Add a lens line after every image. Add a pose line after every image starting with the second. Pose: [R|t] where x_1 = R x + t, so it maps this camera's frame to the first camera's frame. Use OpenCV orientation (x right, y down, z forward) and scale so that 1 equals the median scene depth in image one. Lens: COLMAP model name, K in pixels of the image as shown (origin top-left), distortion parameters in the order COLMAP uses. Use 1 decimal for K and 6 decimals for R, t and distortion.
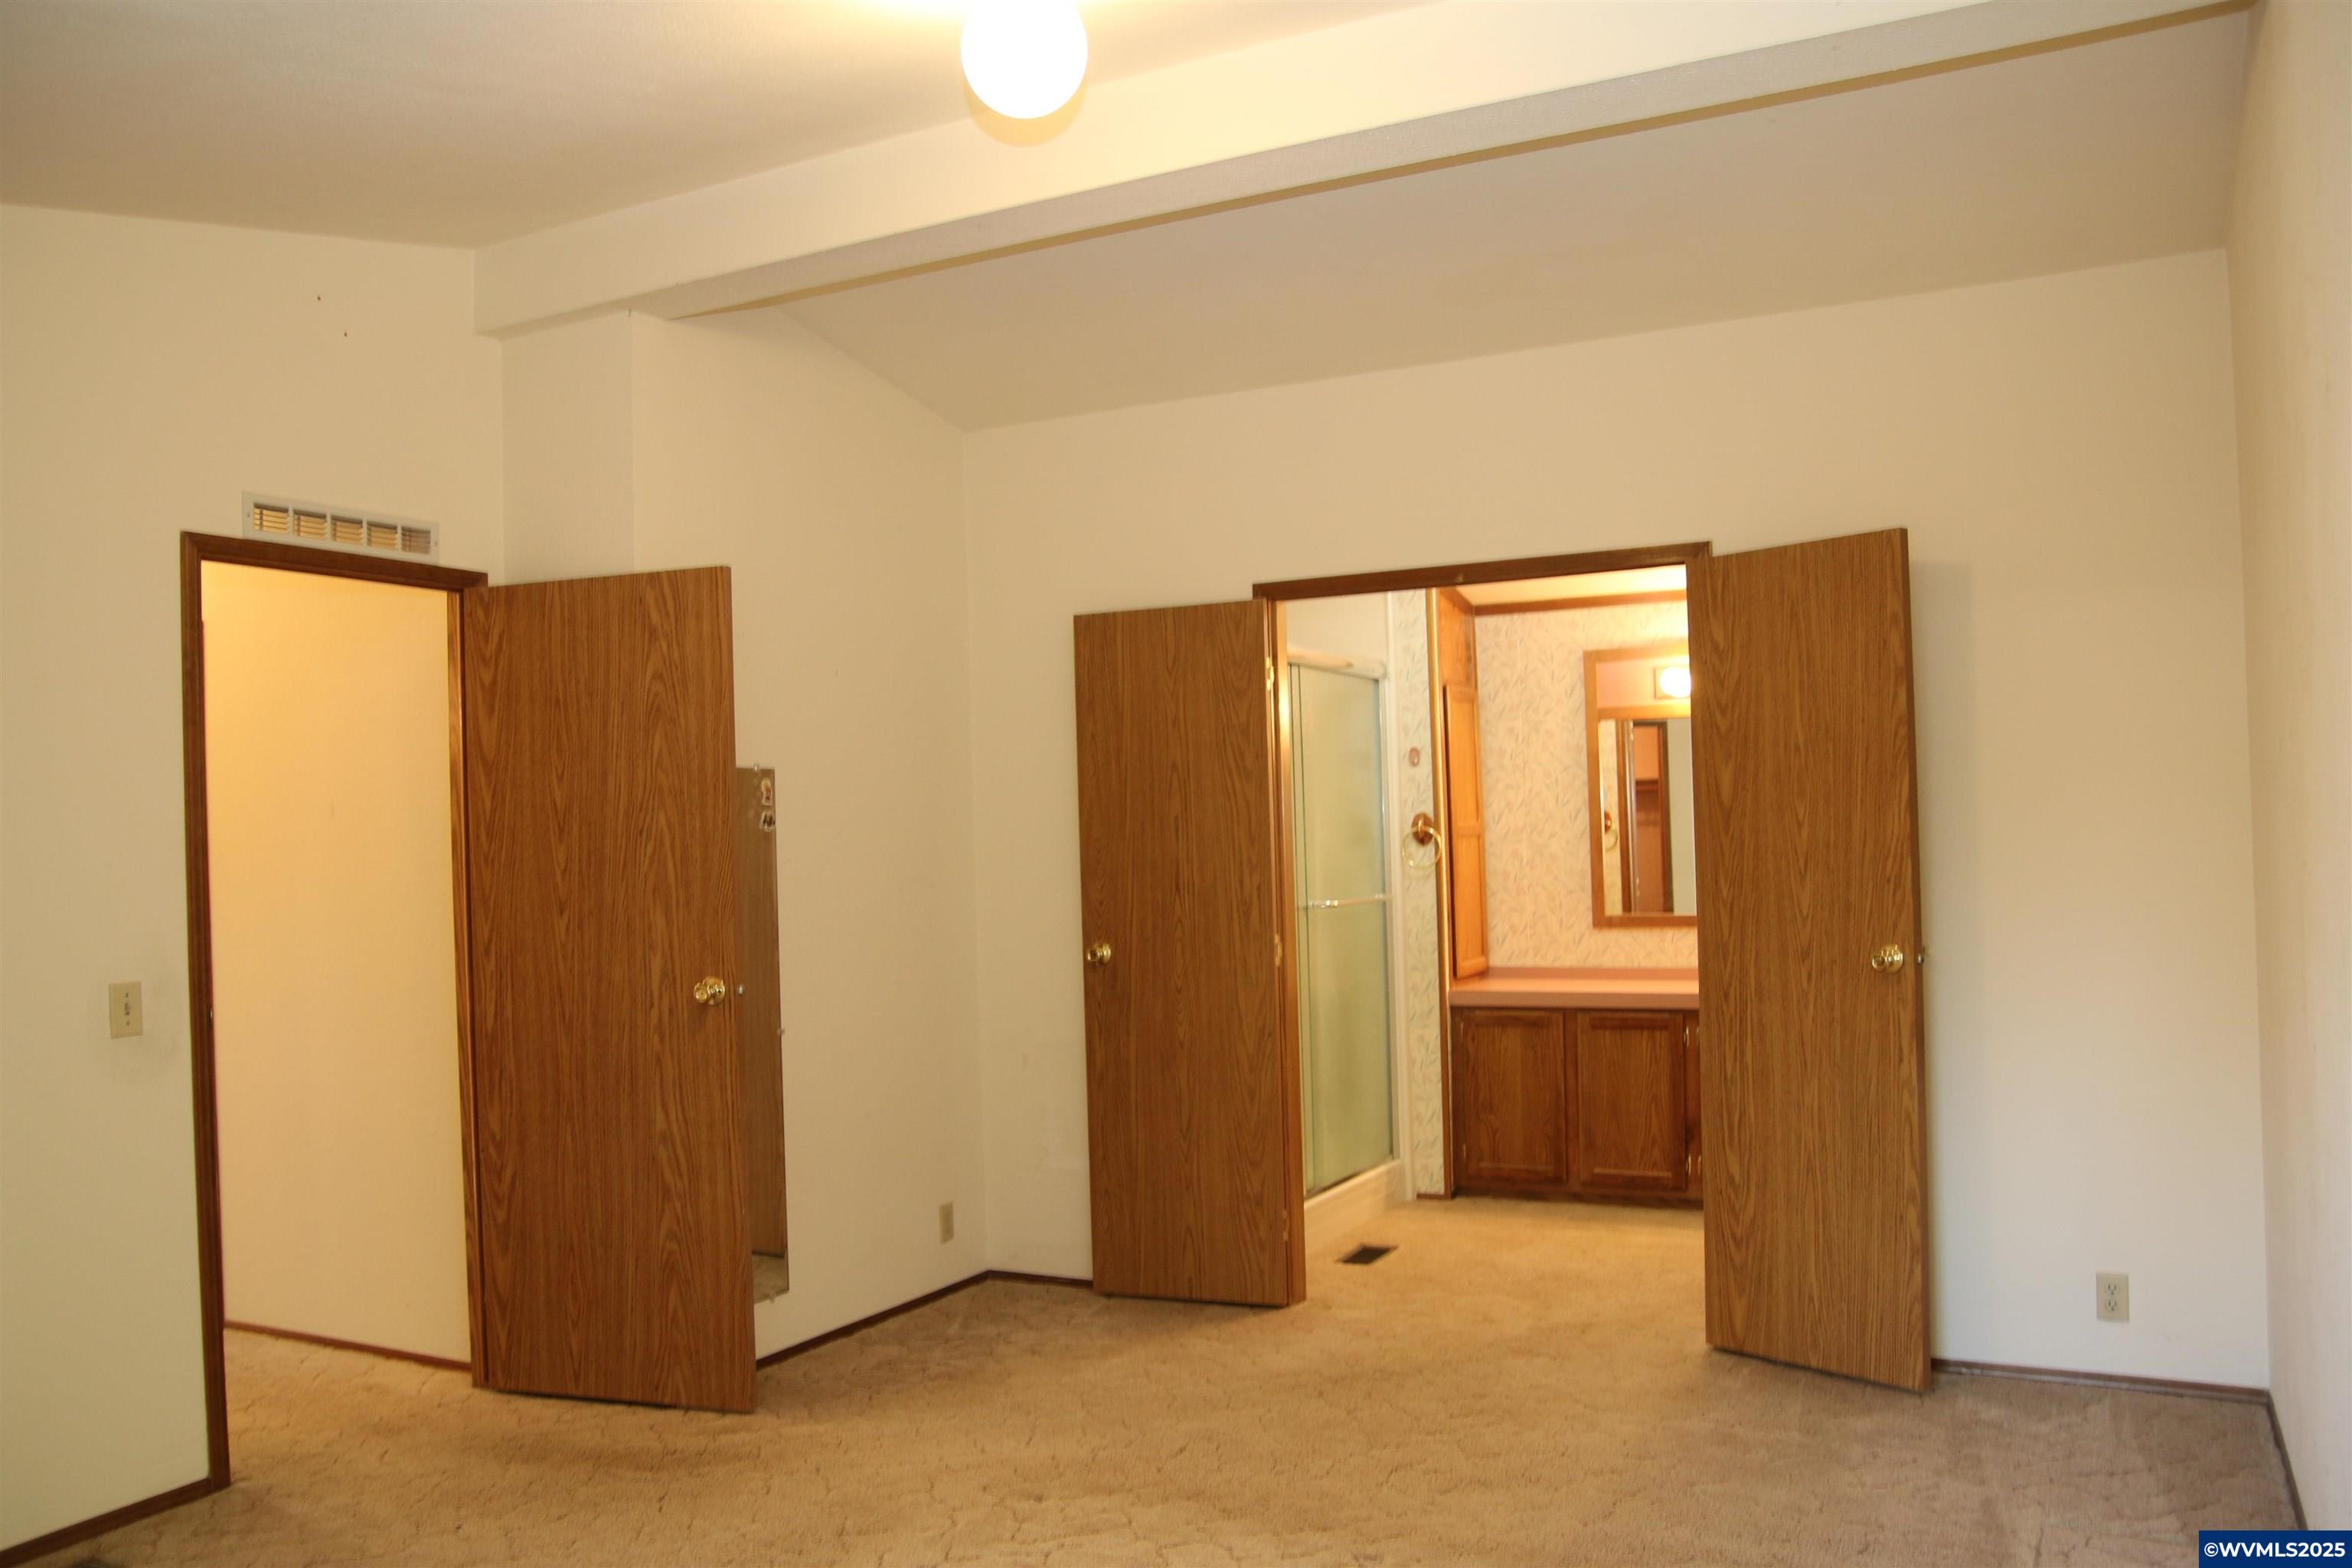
lens RADIAL K [[1832.2, 0, 1166.0], [0, 1832.2, 814.3], [0, 0, 1]] dist [-0.131355, 0.112639]
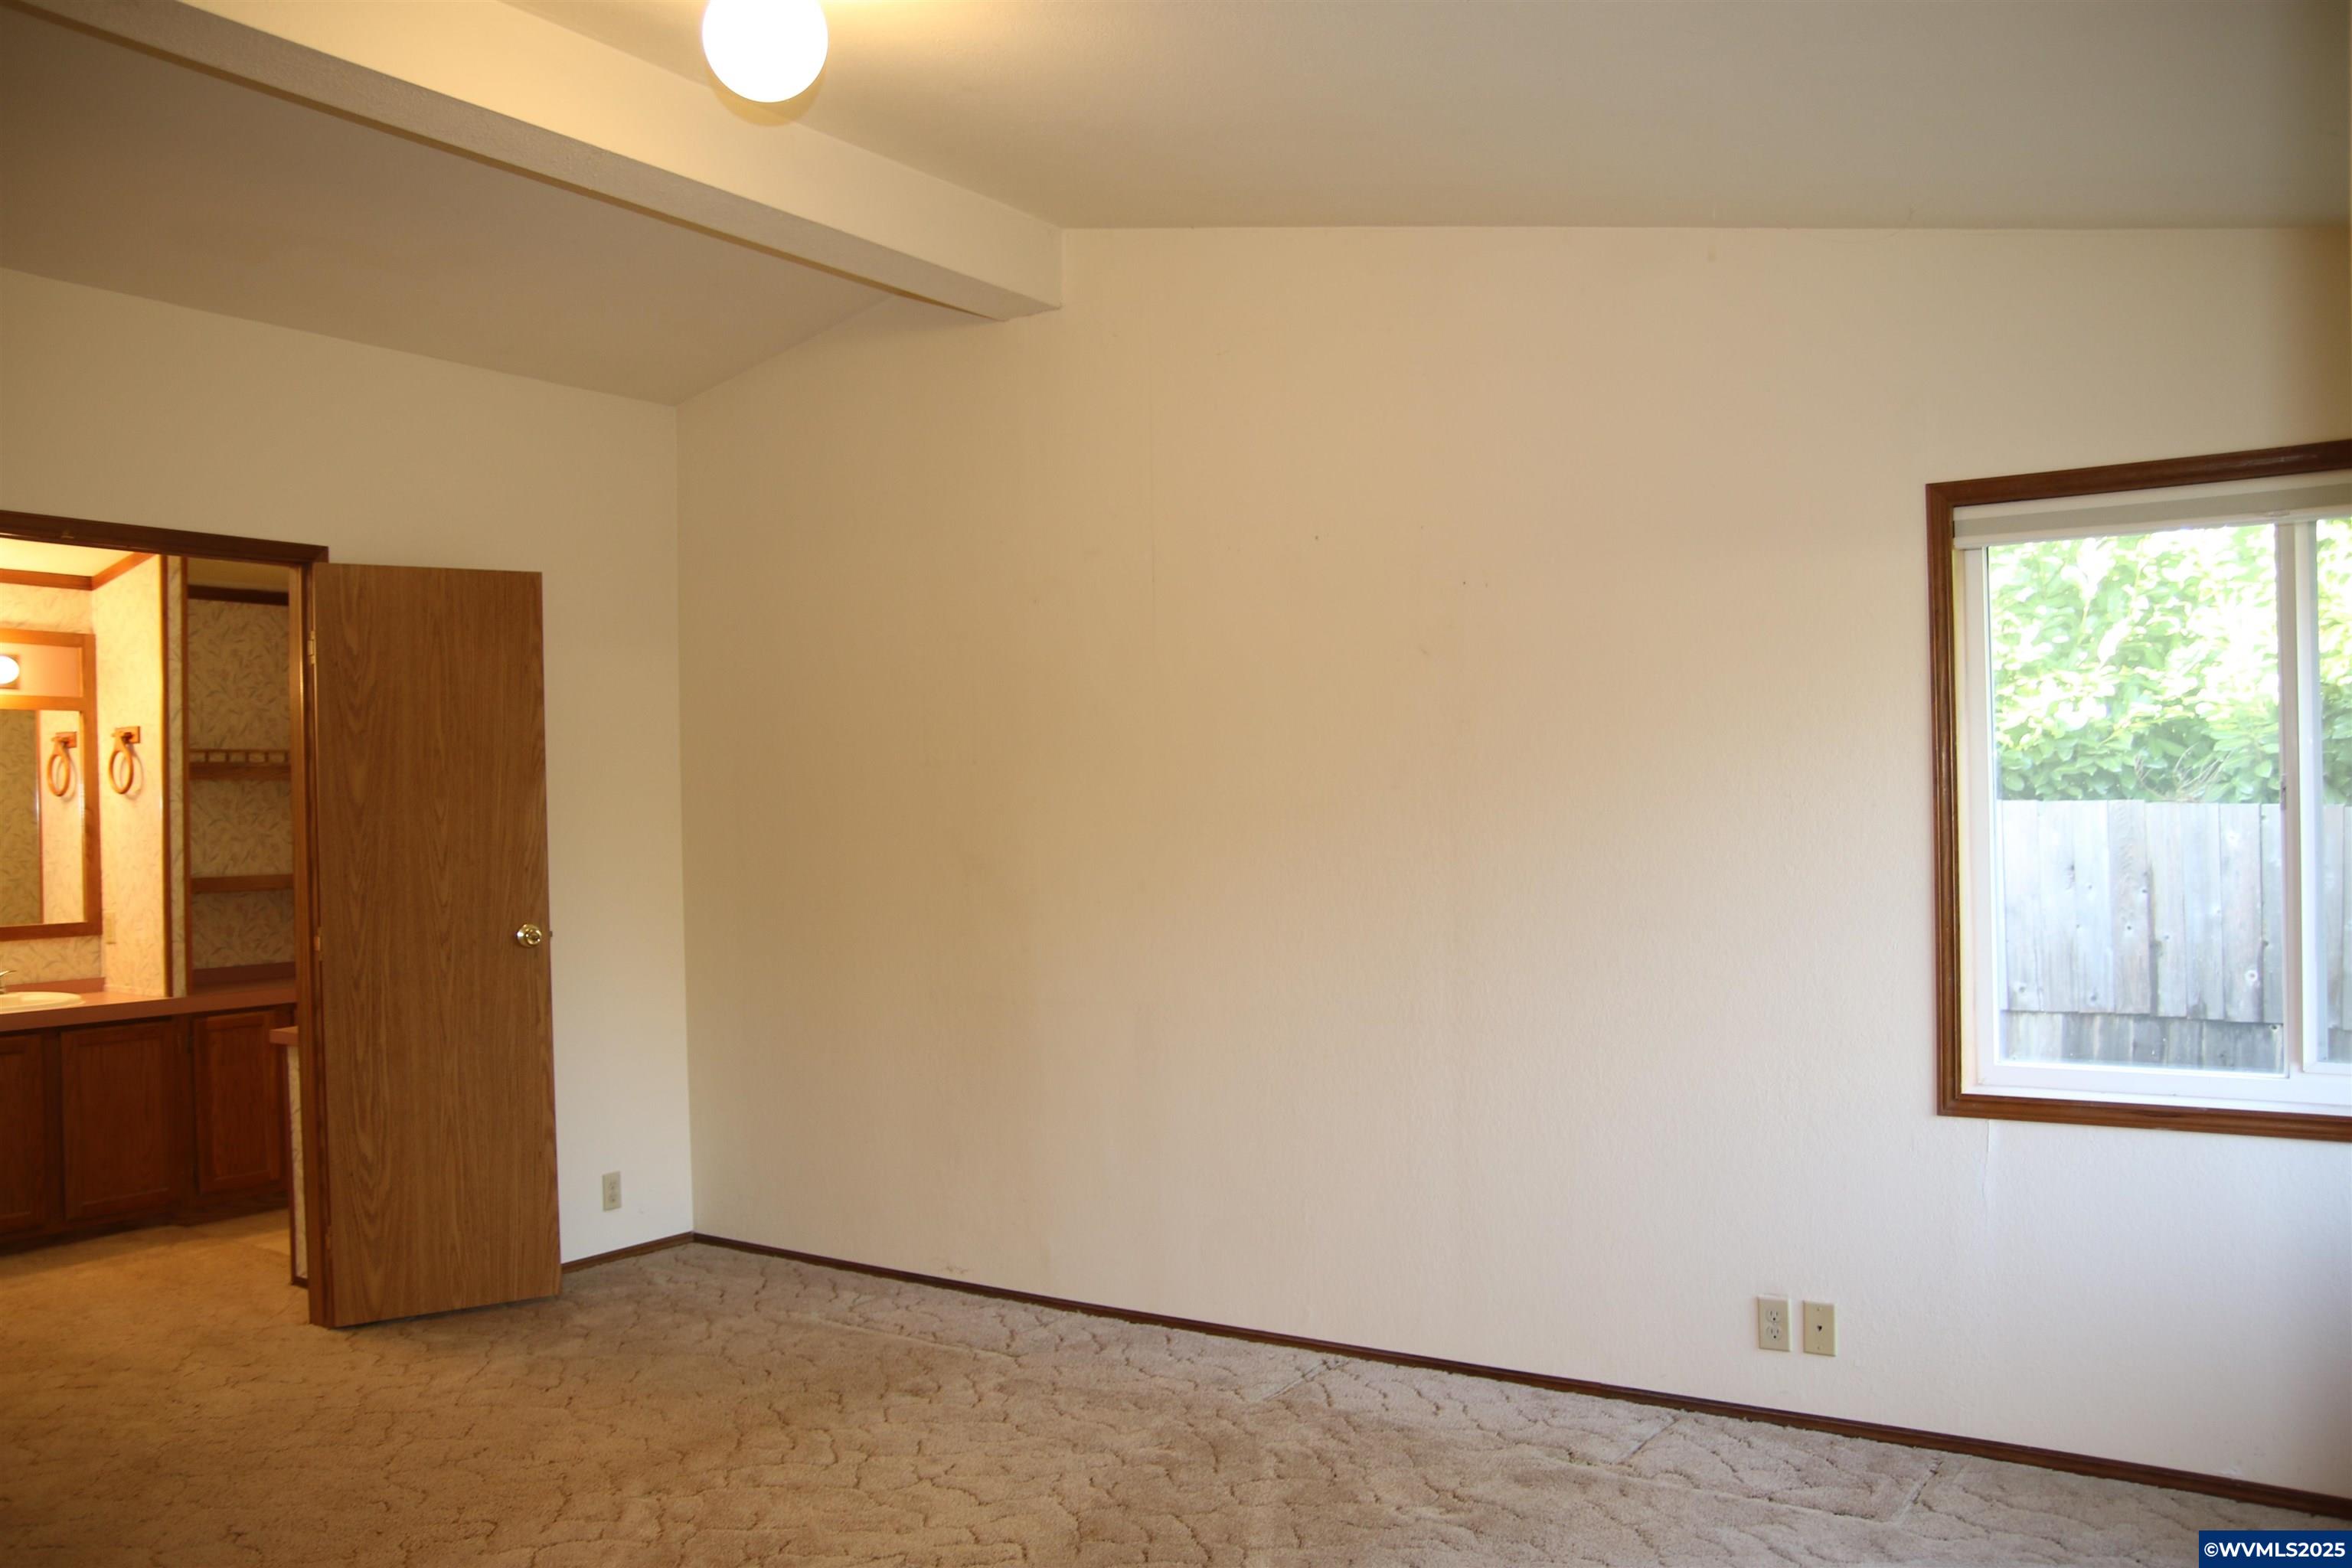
lens RADIAL K [[1832.2, 0, 1166.0], [0, 1832.2, 814.3], [0, 0, 1]] dist [-0.131355, 0.112639]
pose [[0.090725, 0.024222, 0.995581, -0.709046], [0.001812, 0.999698, -0.024487, 0.028973], [-0.995874, 0.004025, 0.090654, 0.456112]]
